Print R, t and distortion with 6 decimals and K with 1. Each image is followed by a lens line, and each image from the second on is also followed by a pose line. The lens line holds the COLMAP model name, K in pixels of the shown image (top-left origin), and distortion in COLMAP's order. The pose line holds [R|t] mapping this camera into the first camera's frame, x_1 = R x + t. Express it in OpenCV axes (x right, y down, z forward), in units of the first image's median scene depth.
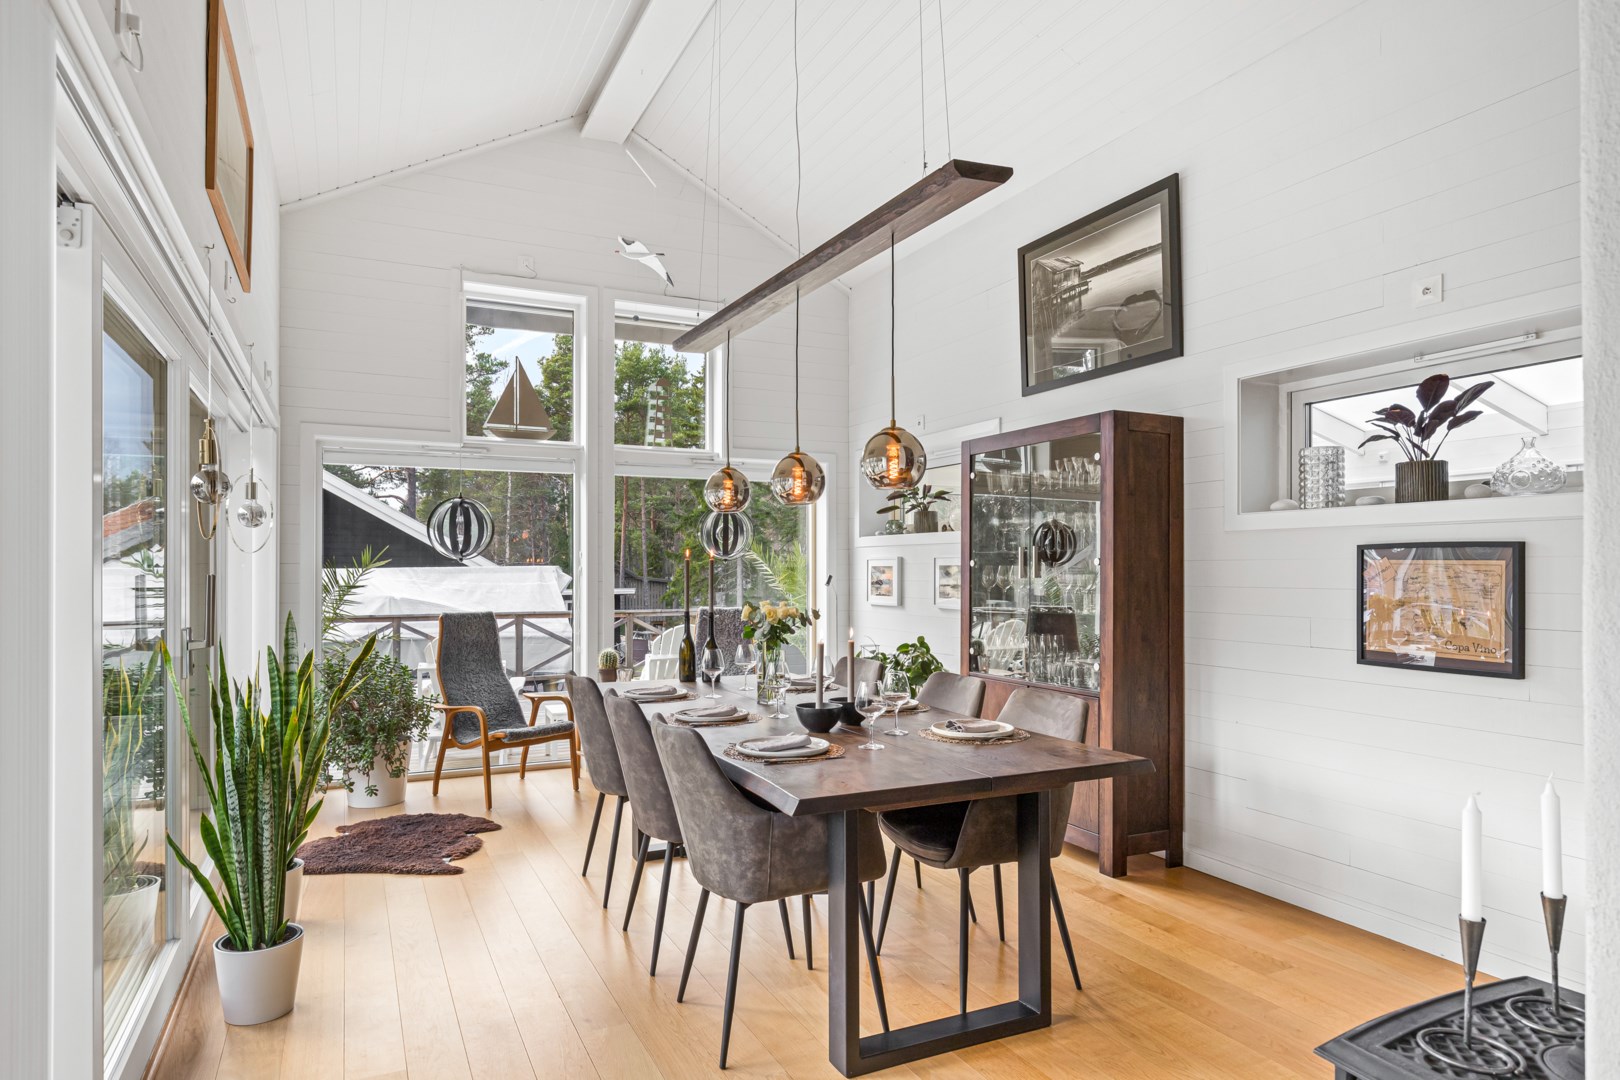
lens RADIAL K [[969.2, 0, 815.9], [0, 969.2, 552.5], [0, 0, 1]] dist [0.002245, -0.001067]
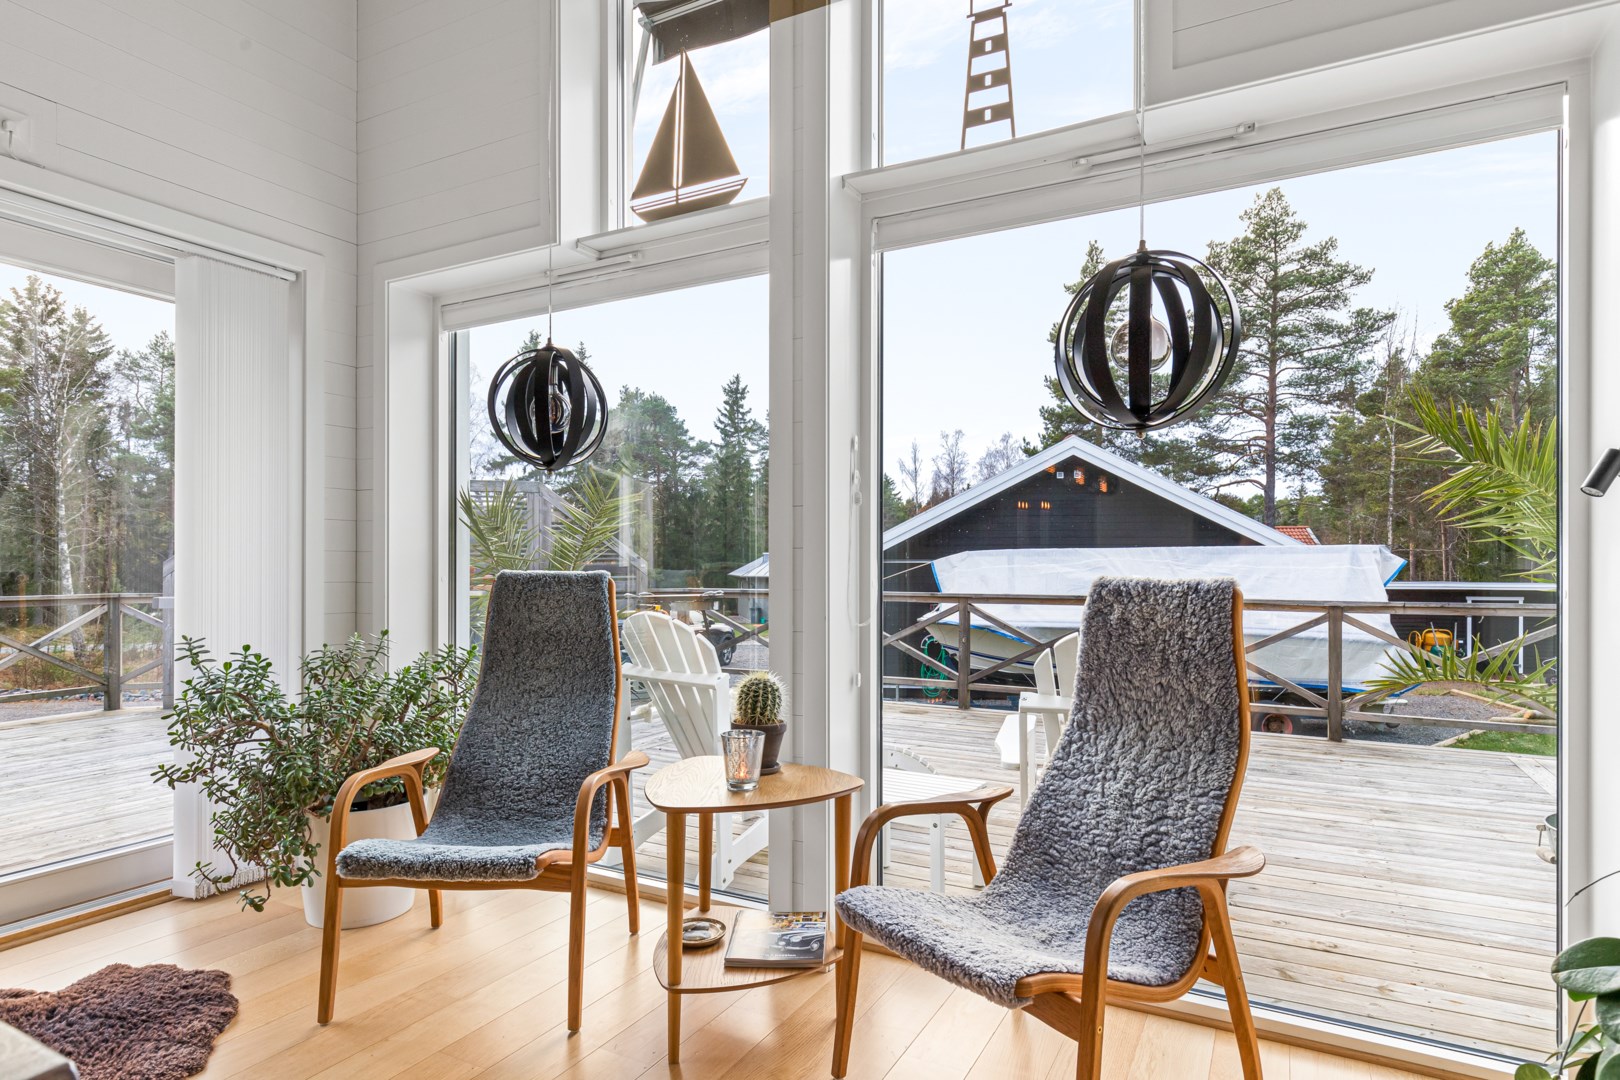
lens RADIAL K [[872.9, 0, 812.8], [0, 872.9, 560.9], [0, 0, 1]] dist [-0.003964, 0.001490]
pose [[0.569130, -0.004514, -0.822235, 0.082122], [0.013309, 0.999904, 0.003724, 0.051217], [0.822140, -0.013063, 0.569135, 0.787874]]
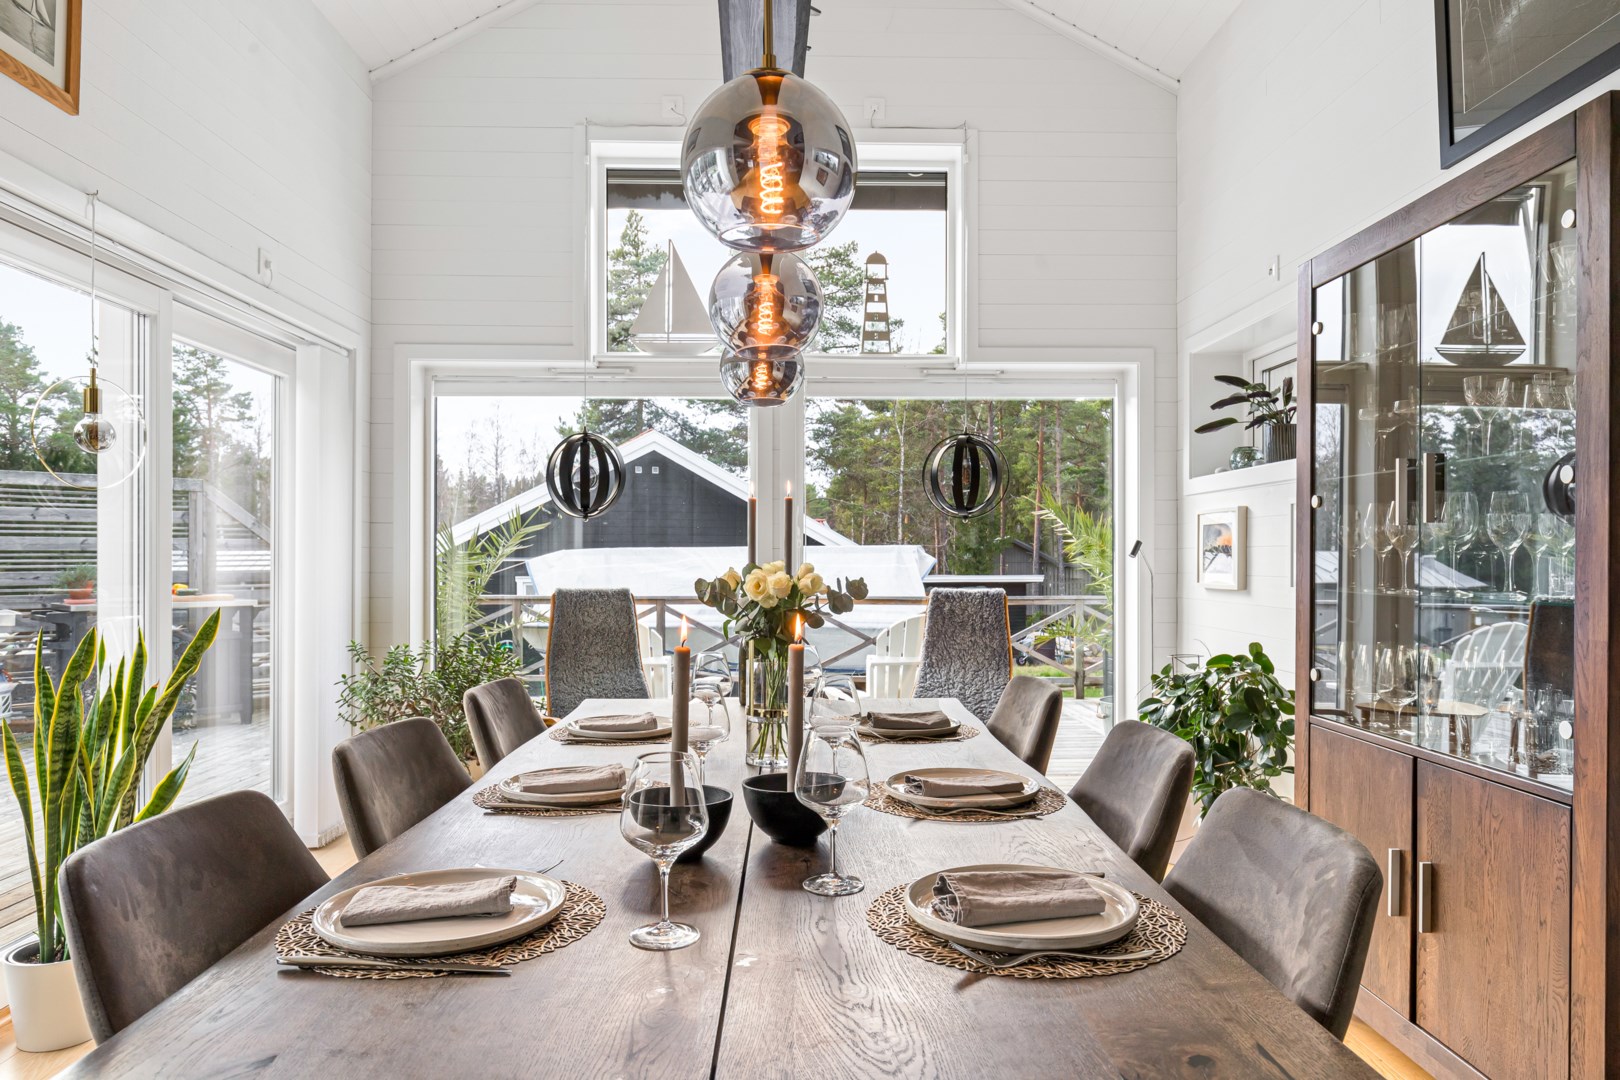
lens RADIAL K [[1097.8, 0, 808.1], [0, 1097.8, 538.9], [0, 0, 1]] dist [0.003425, 0.000220]
pose [[0.907258, -0.005981, -0.420533, 0.127780], [0.006465, 0.999979, -0.000276, 0.022891], [0.420526, -0.002468, 0.907277, 0.290618]]
